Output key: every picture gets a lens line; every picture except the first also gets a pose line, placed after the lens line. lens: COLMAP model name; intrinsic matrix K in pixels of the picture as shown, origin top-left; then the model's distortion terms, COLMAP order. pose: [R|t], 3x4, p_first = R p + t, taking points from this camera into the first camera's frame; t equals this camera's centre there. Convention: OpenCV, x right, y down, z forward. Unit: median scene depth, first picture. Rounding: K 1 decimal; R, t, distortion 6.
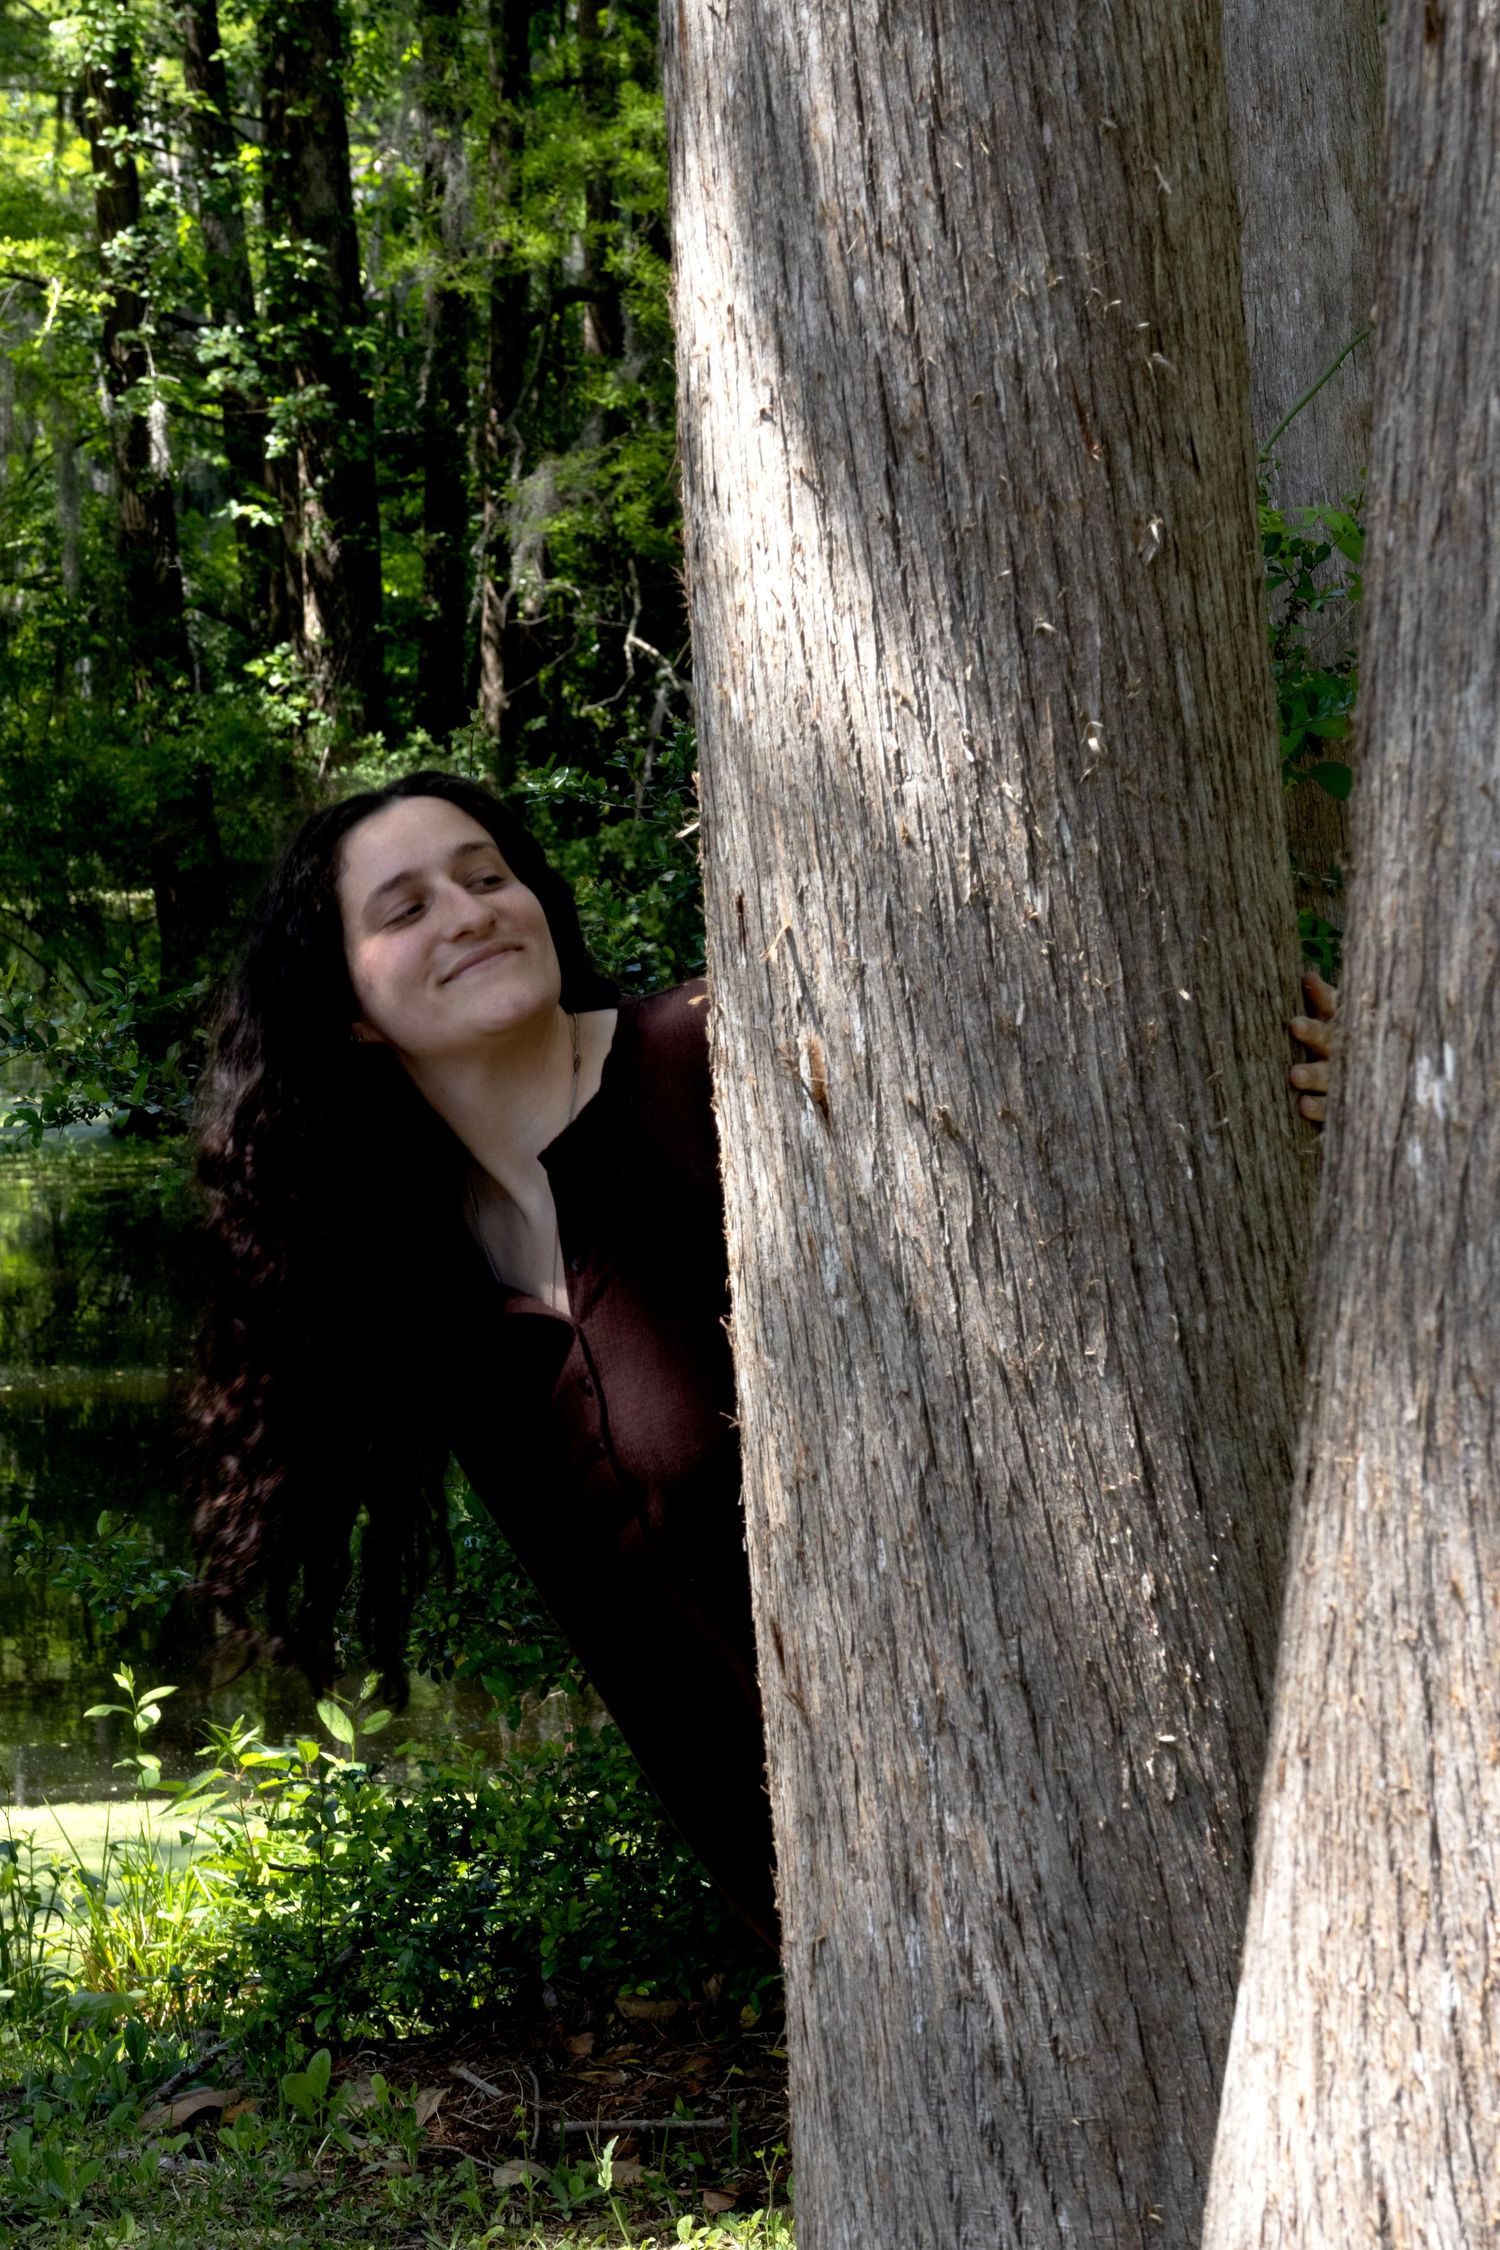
lens RADIAL K [[7294.4, 0, 751.5], [0, 7294.4, 1125.2], [0, 0, 1]] dist [0.039001, 0.000000]
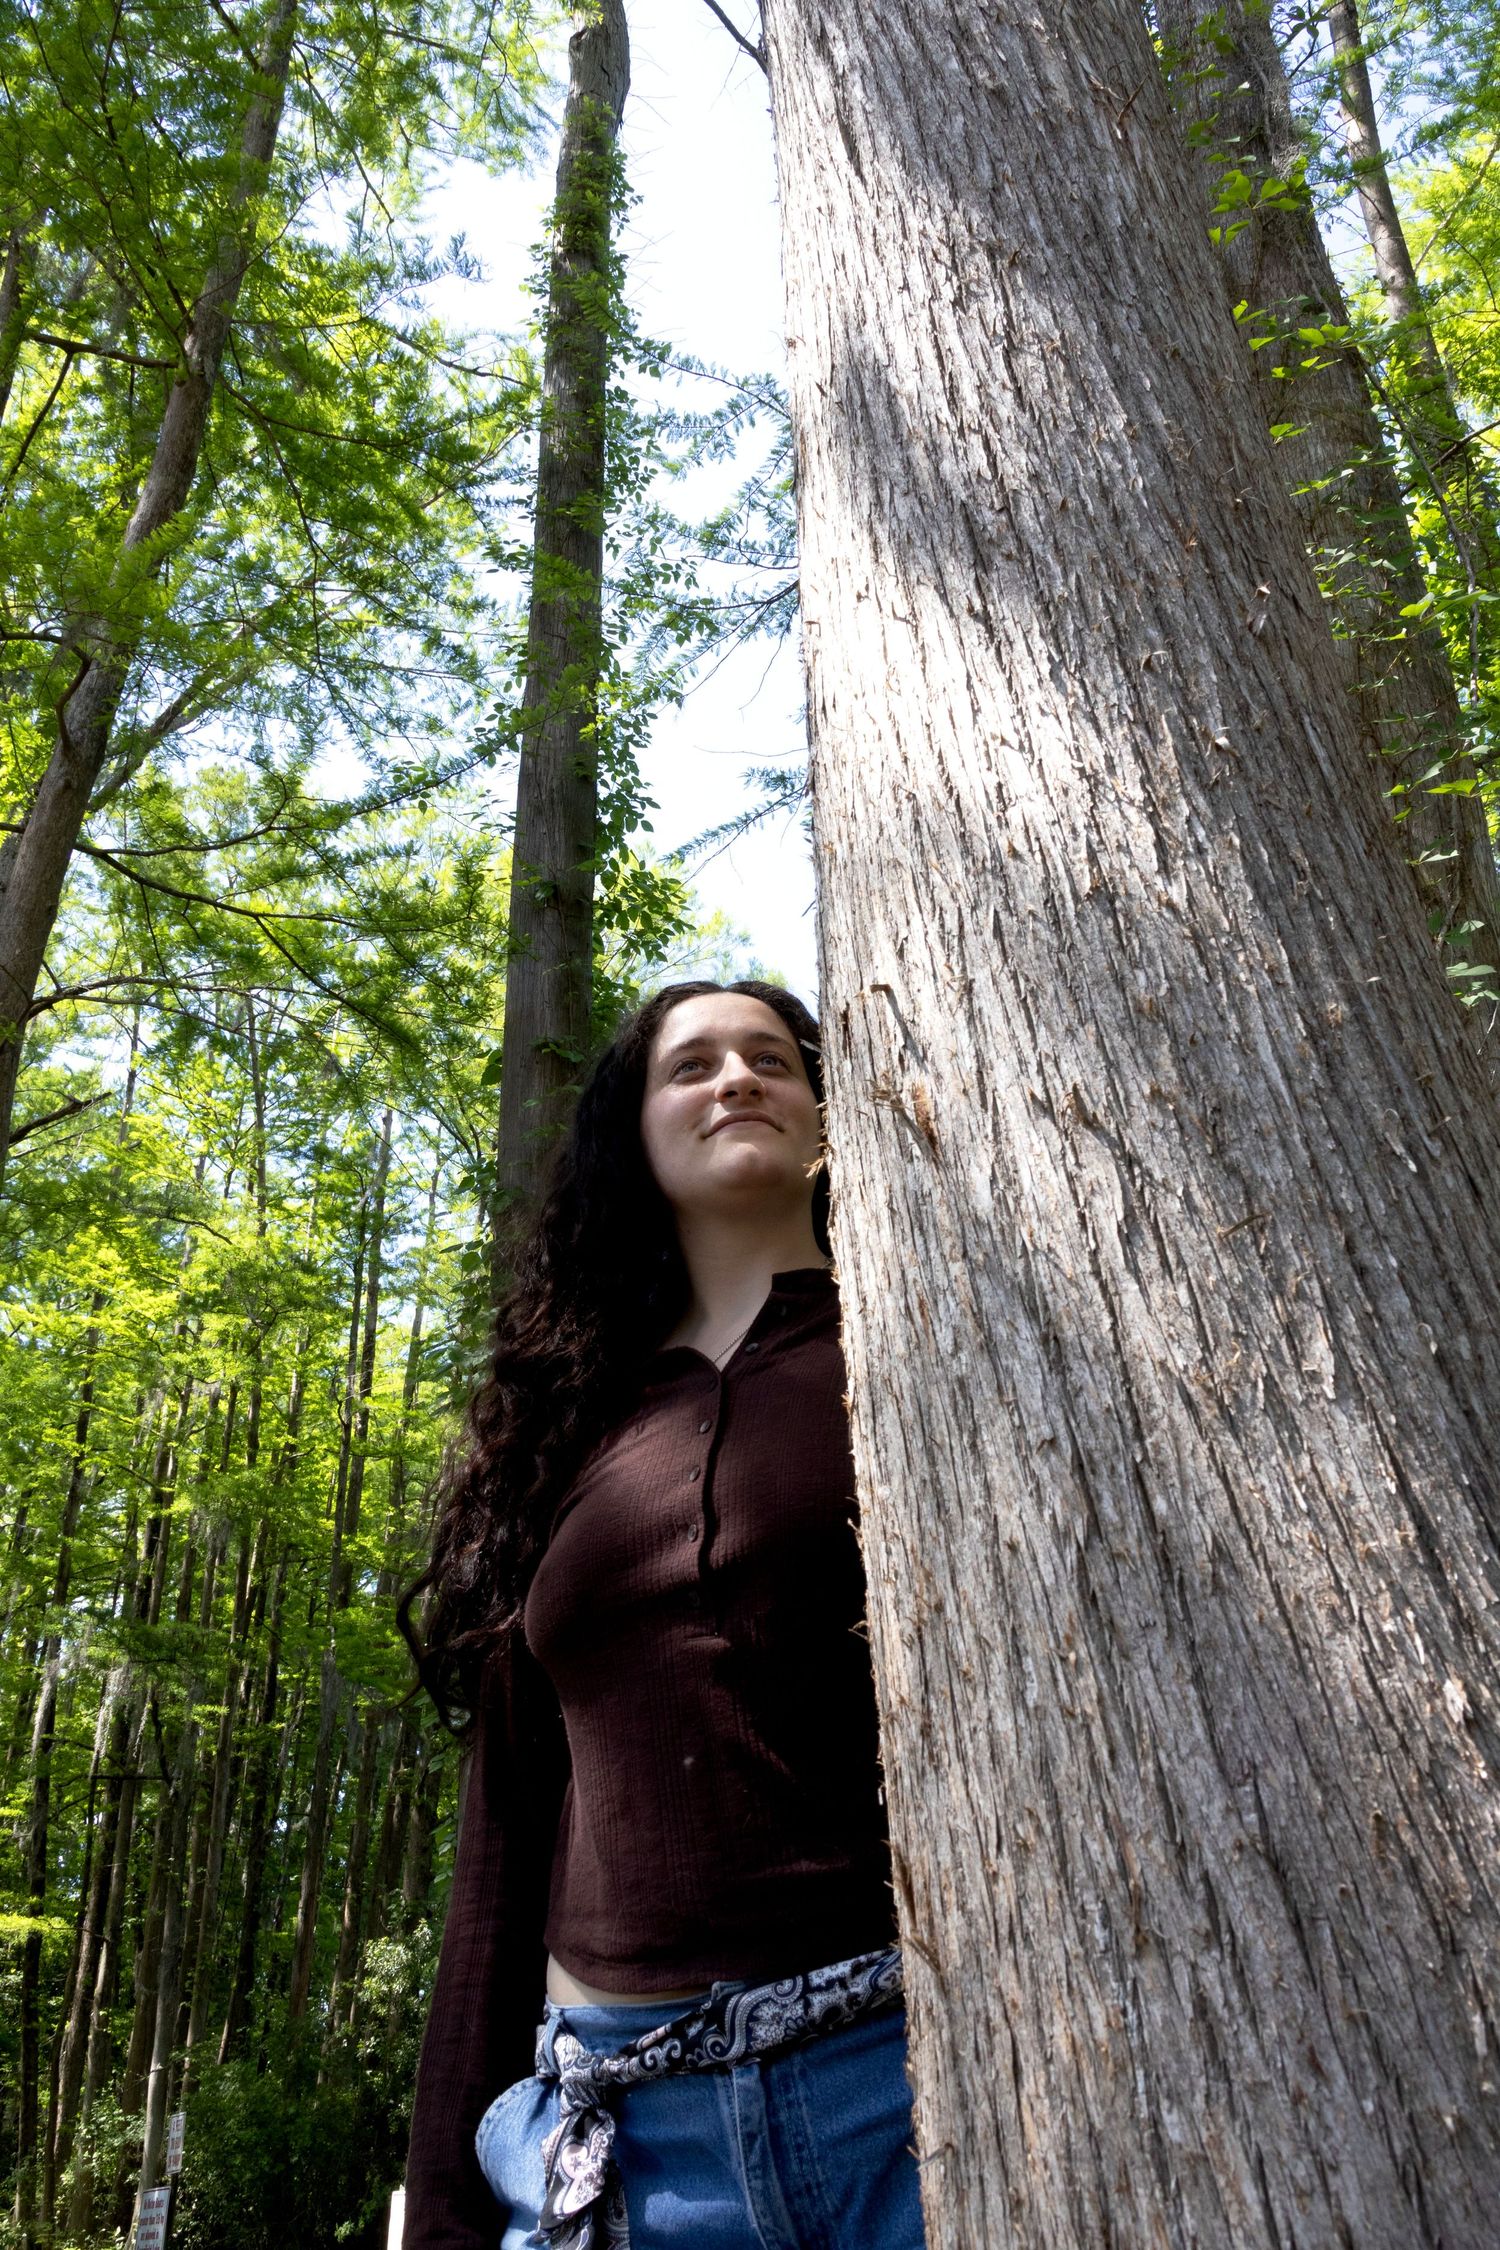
lens RADIAL K [[1866.1, 0, 743.5], [0, 1866.1, 1124.2], [0, 0, 1]] dist [0.037687, -0.018650]
pose [[0.984079, -0.071182, -0.162856, 0.023647], [-0.025937, 0.848972, -0.527801, 0.107938], [0.175830, 0.523622, 0.833609, 0.824729]]
